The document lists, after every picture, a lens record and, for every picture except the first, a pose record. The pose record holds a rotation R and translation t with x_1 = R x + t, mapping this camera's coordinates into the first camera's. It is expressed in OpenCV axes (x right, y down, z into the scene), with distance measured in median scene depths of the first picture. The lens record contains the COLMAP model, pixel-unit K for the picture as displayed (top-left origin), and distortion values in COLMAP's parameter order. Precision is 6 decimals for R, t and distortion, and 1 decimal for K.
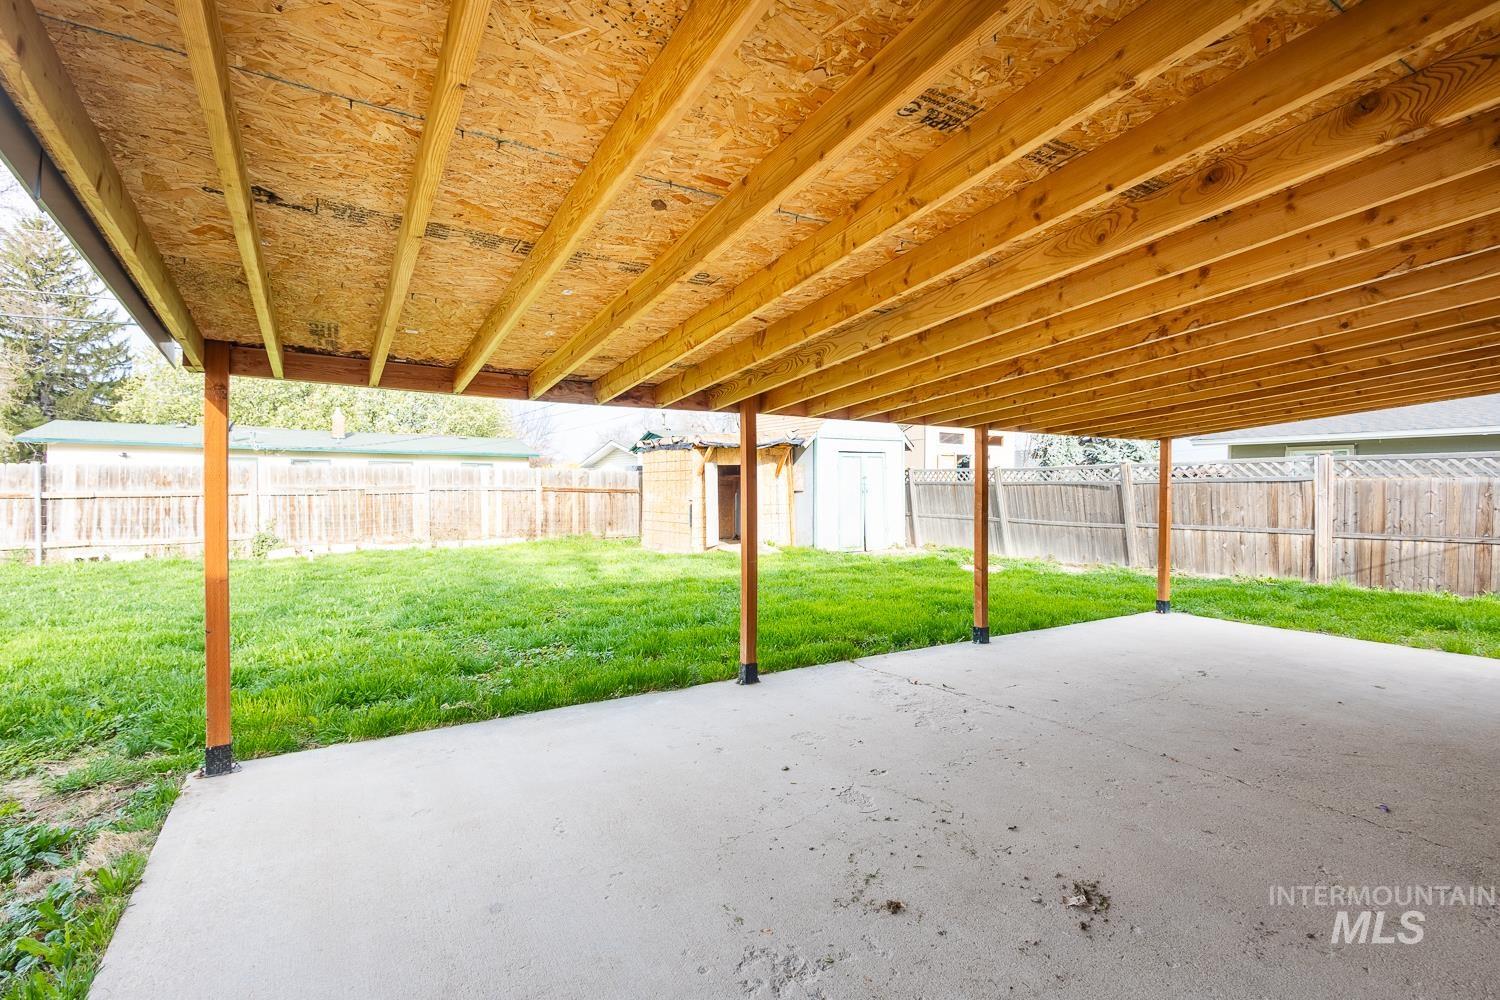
lens RADIAL K [[695.0, 0, 755.9], [0, 695.0, 499.0], [0, 0, 1]] dist [0.008742, -0.000764]
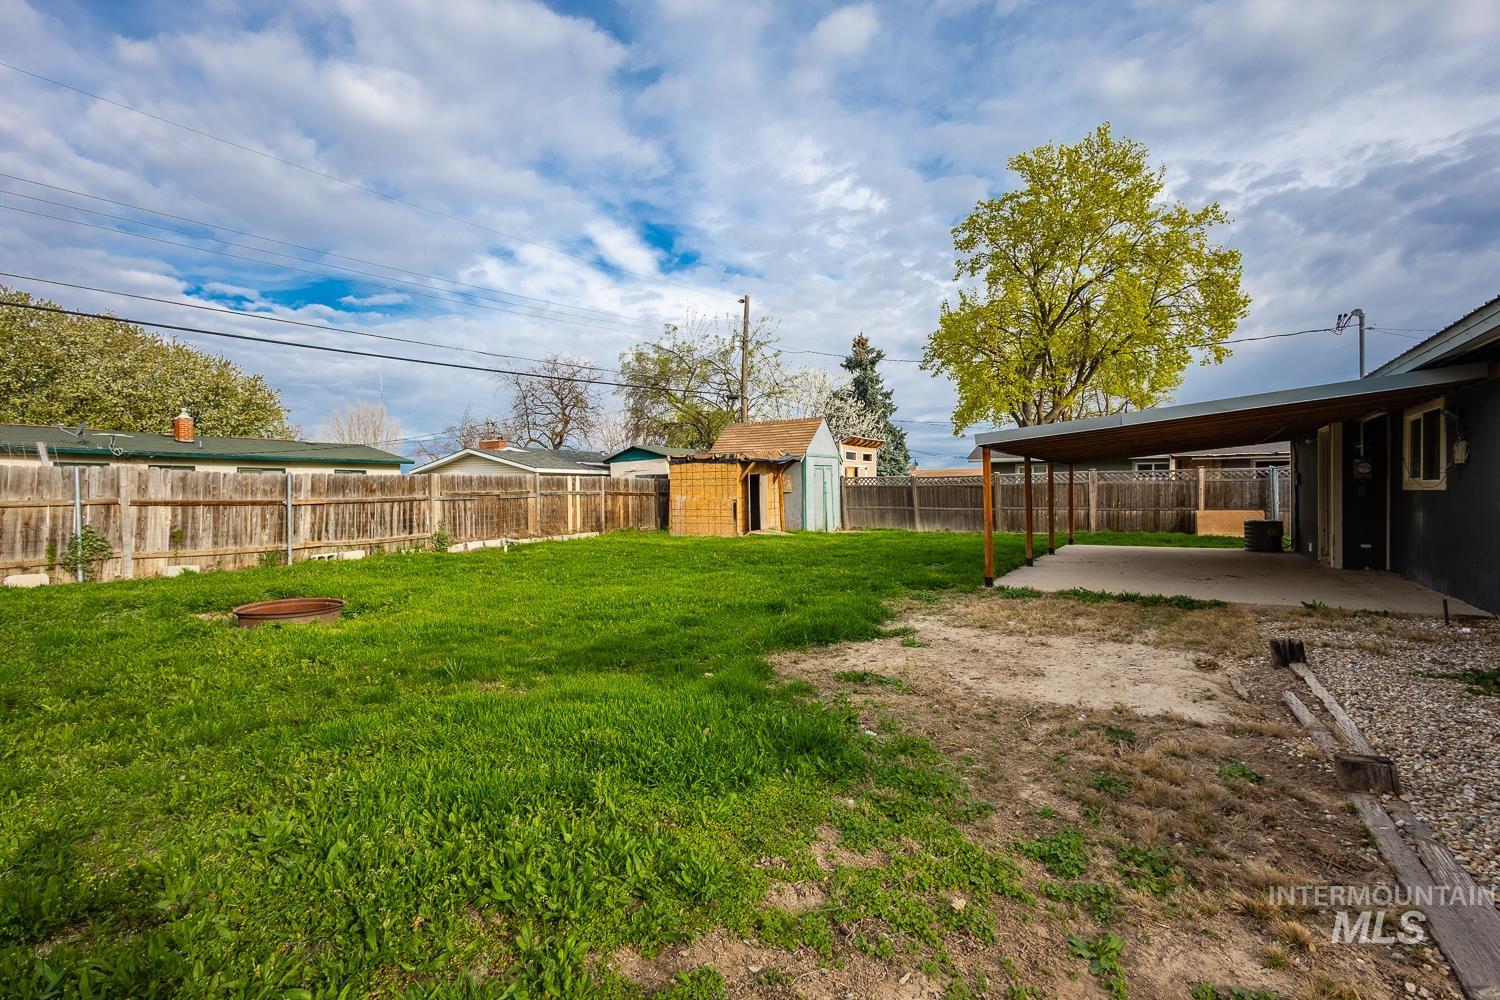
lens RADIAL K [[687.5, 0, 757.4], [0, 687.5, 499.3], [0, 0, 1]] dist [0.005969, -0.000742]
pose [[0.893666, -0.015413, 0.448468, -0.712432], [0.018571, 0.999824, -0.002644, 0.006025], [-0.448348, 0.010691, 0.893795, -0.269959]]
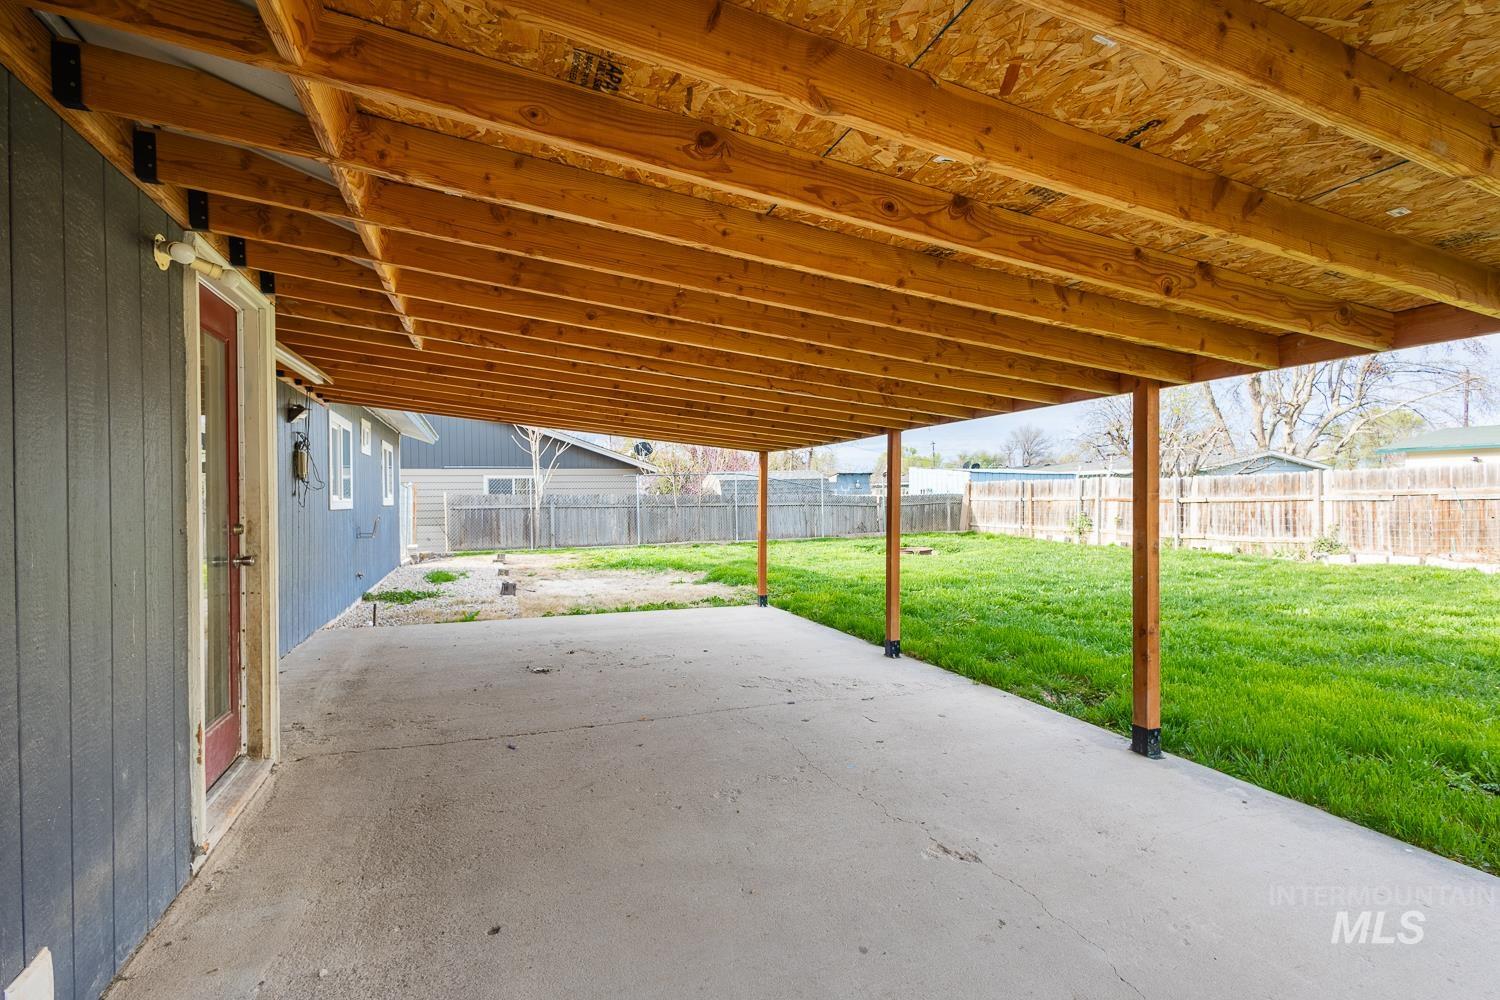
lens RADIAL K [[701.8, 0, 750.0], [0, 701.8, 500.0], [0, 0, 1]] dist [0.012194, -0.000305]
pose [[-0.196220, 0.002361, -0.980557, 0.449120], [-0.008650, 0.999954, 0.004138, -0.003252], [0.980522, 0.009294, -0.196191, 0.363568]]
